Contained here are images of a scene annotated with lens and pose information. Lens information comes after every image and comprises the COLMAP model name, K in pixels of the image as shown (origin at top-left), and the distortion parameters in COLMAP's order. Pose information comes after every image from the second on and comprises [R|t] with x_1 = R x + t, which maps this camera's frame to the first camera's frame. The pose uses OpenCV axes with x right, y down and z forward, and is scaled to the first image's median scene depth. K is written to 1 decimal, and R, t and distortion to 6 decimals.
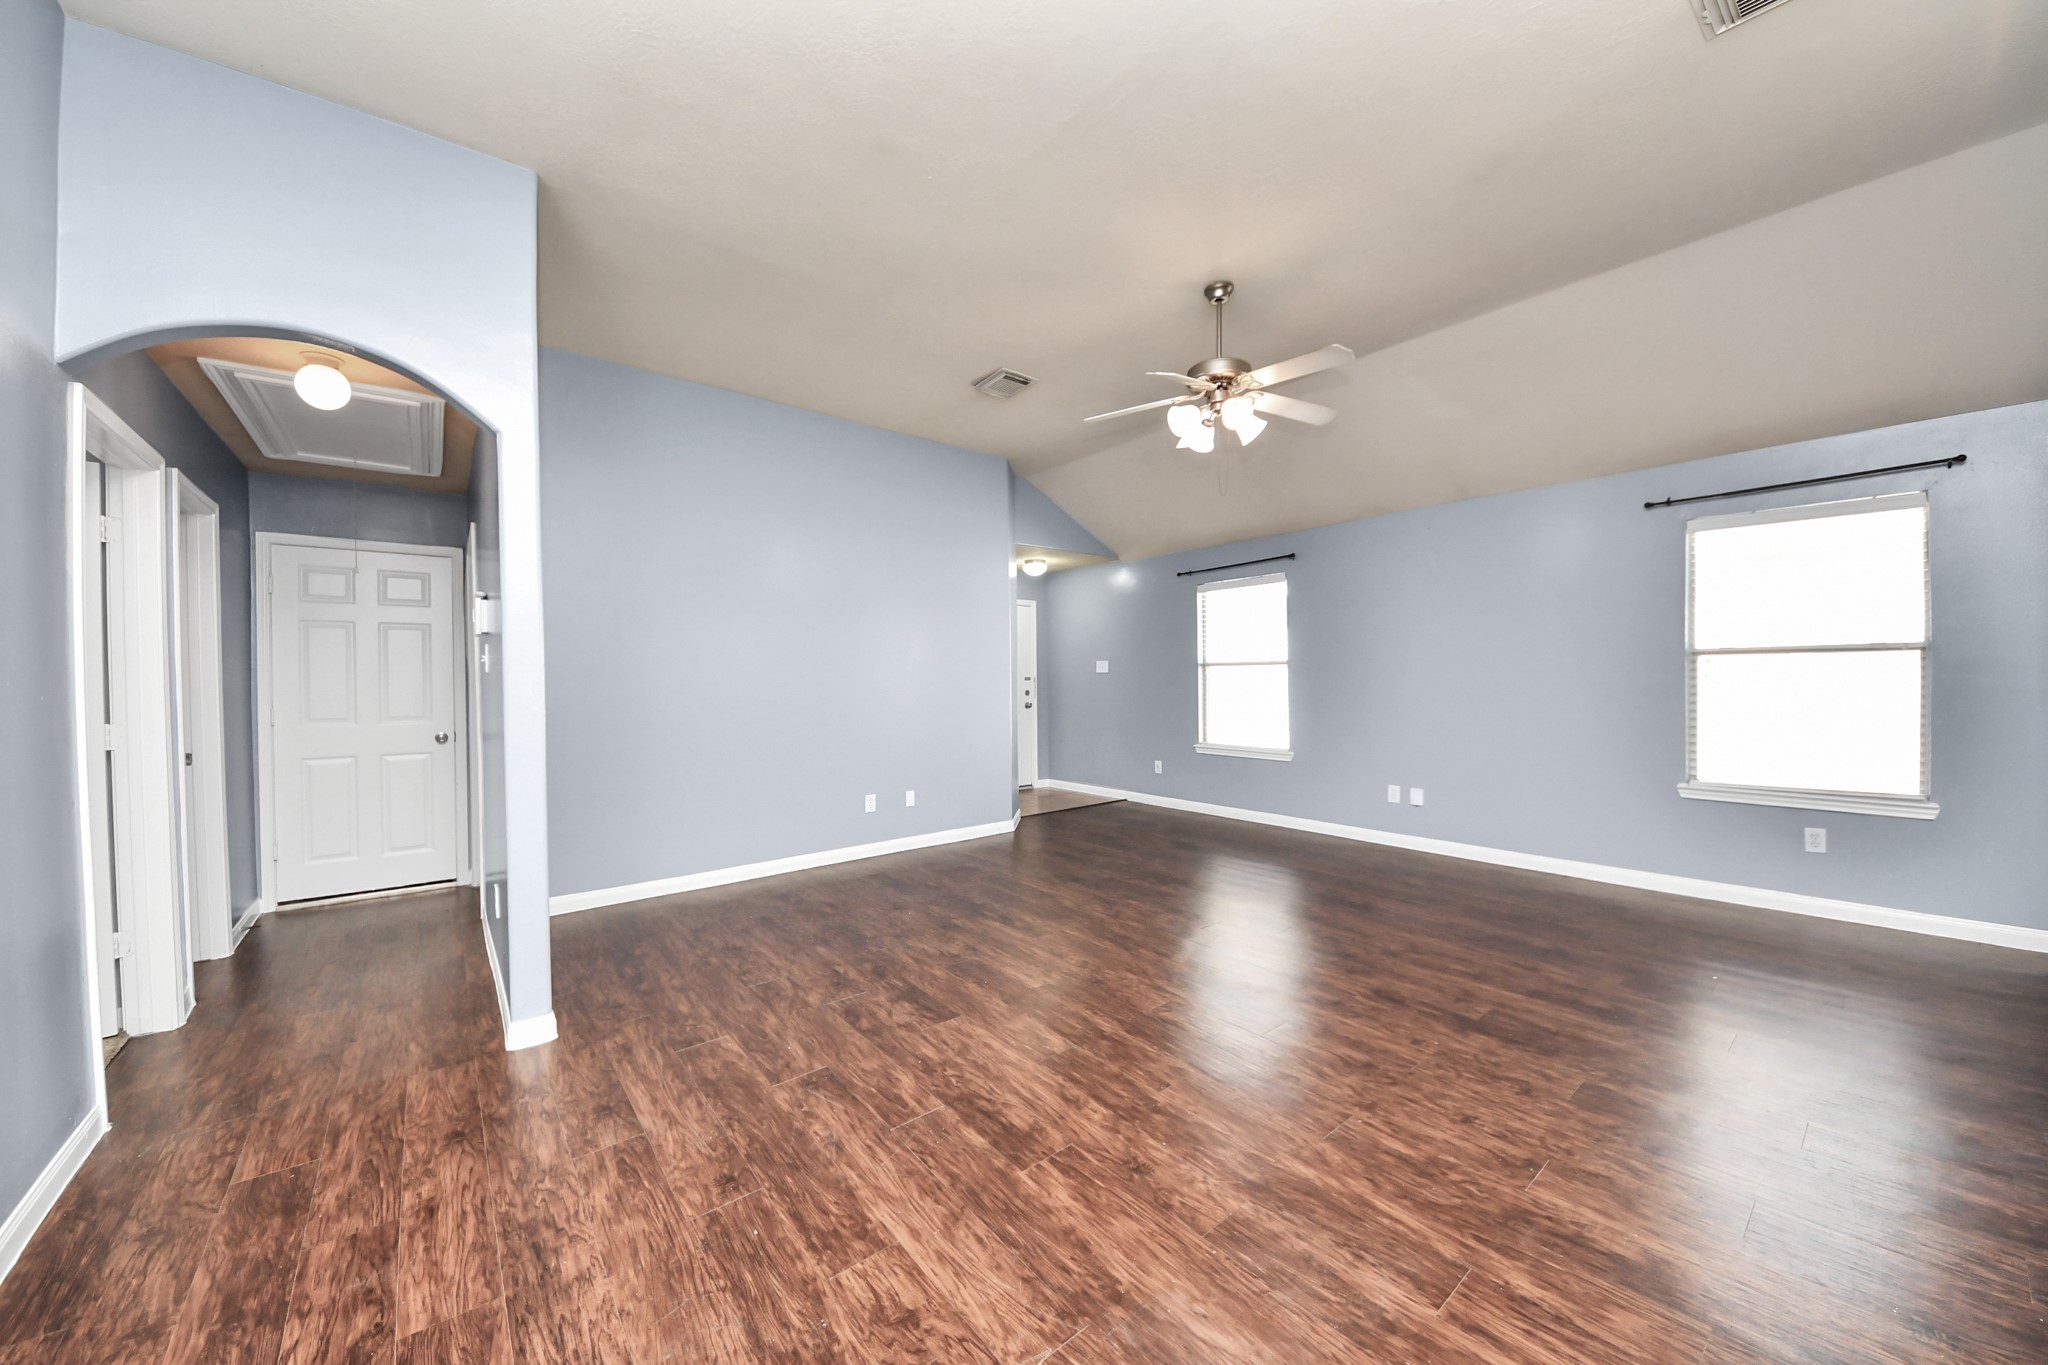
lens RADIAL K [[753.0, 0, 1030.6], [0, 753.0, 683.4], [0, 0, 1]] dist [0.014389, 0.000432]
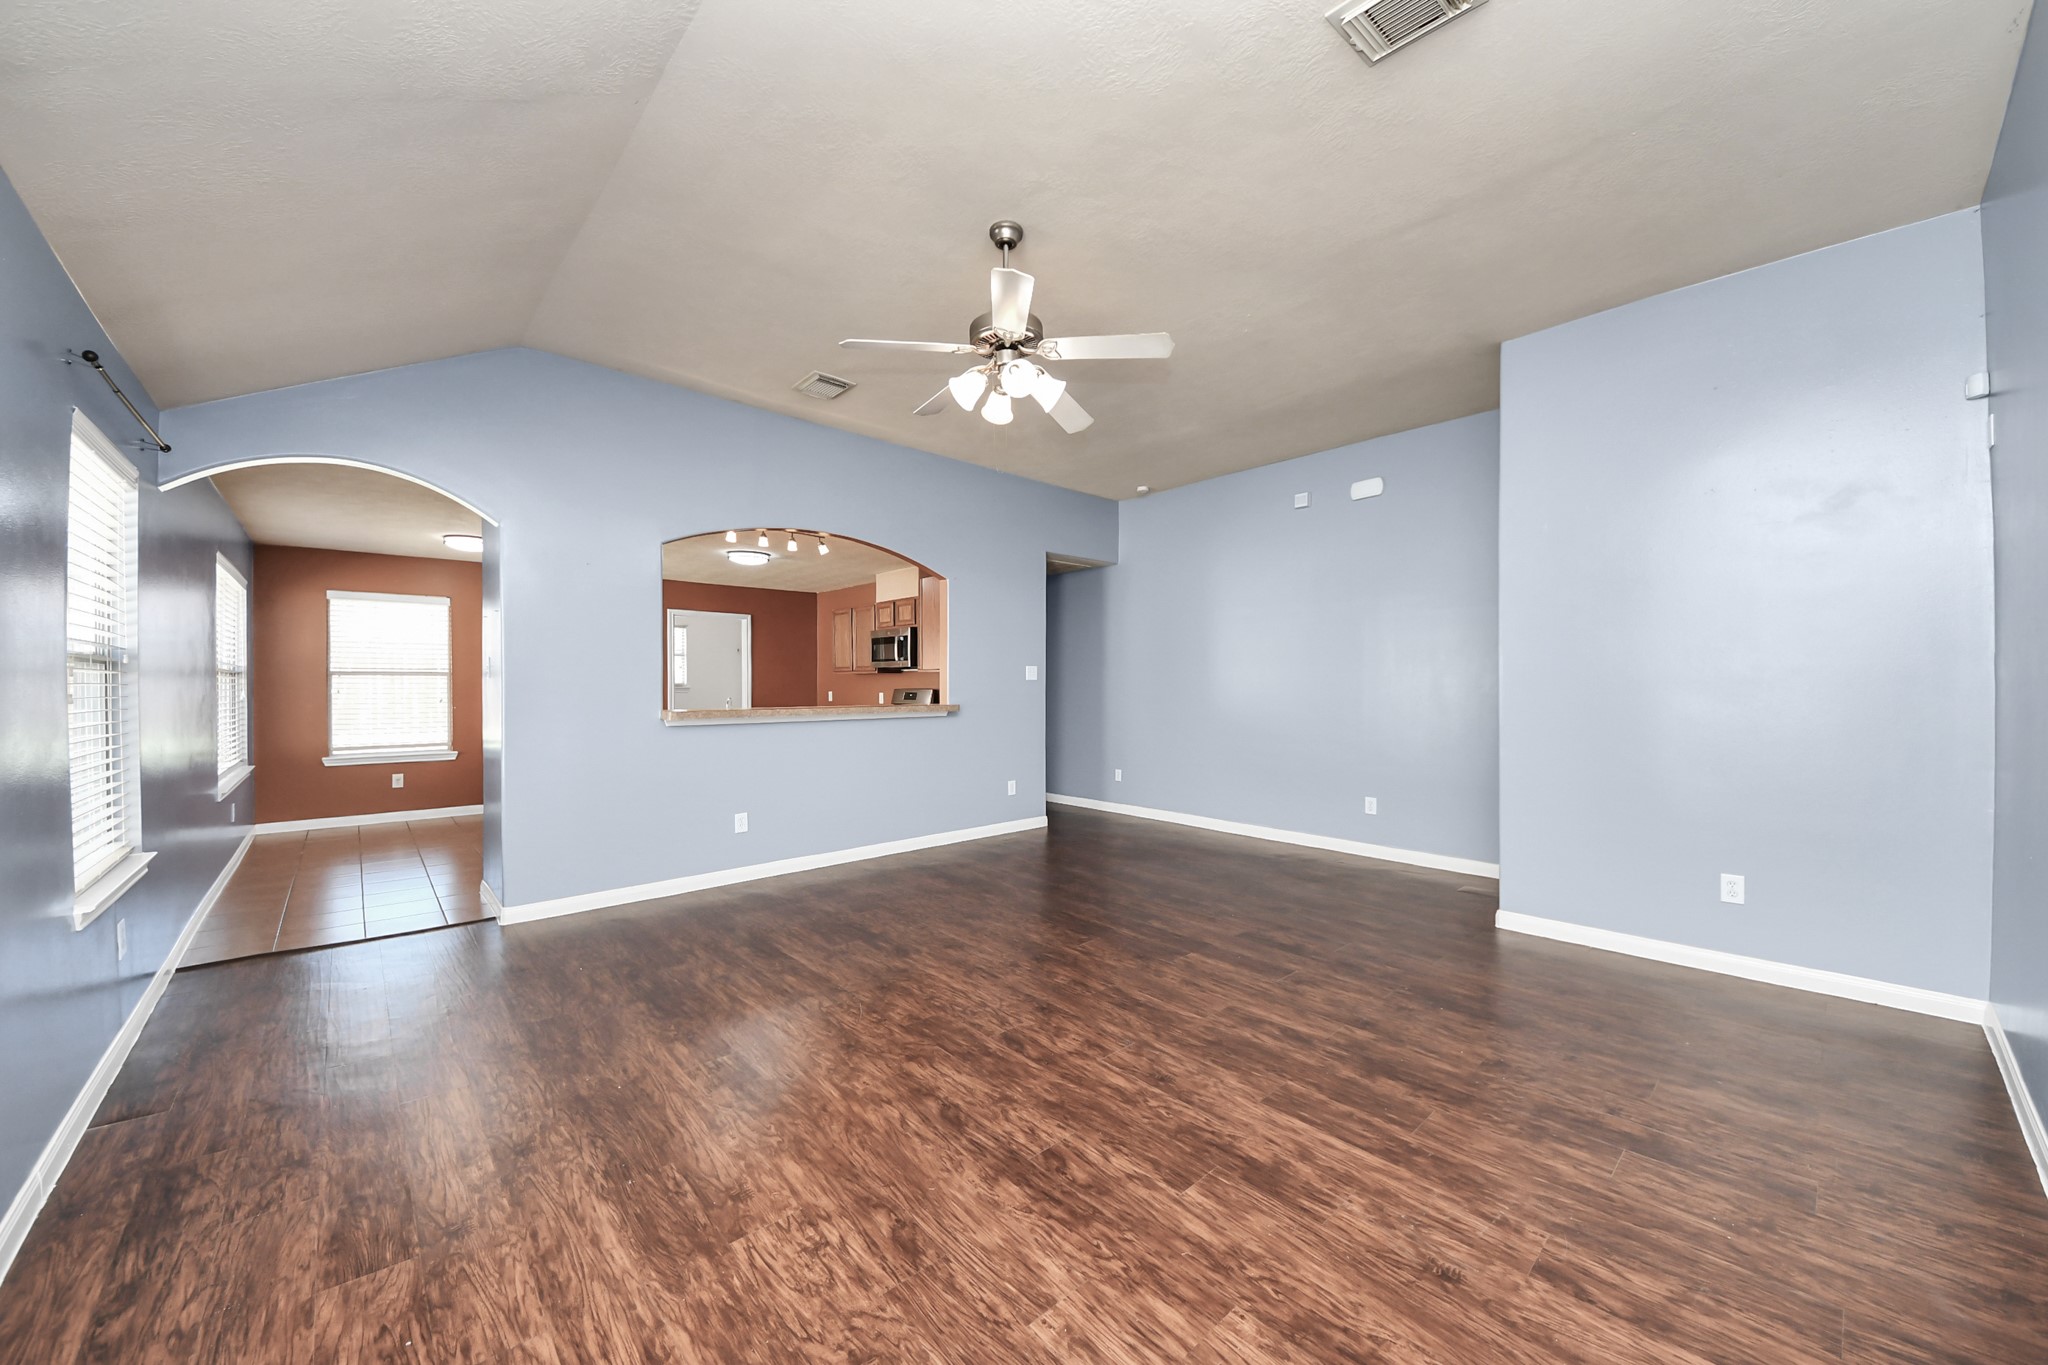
lens RADIAL K [[753.0, 0, 1023.9], [0, 753.0, 684.0], [0, 0, 1]] dist [0.014389, 0.000432]
pose [[-0.998681, 0.016901, -0.048488, 0.284207], [0.016422, 0.999812, 0.010264, -0.024252], [0.048652, 0.009454, -0.998771, 1.943380]]
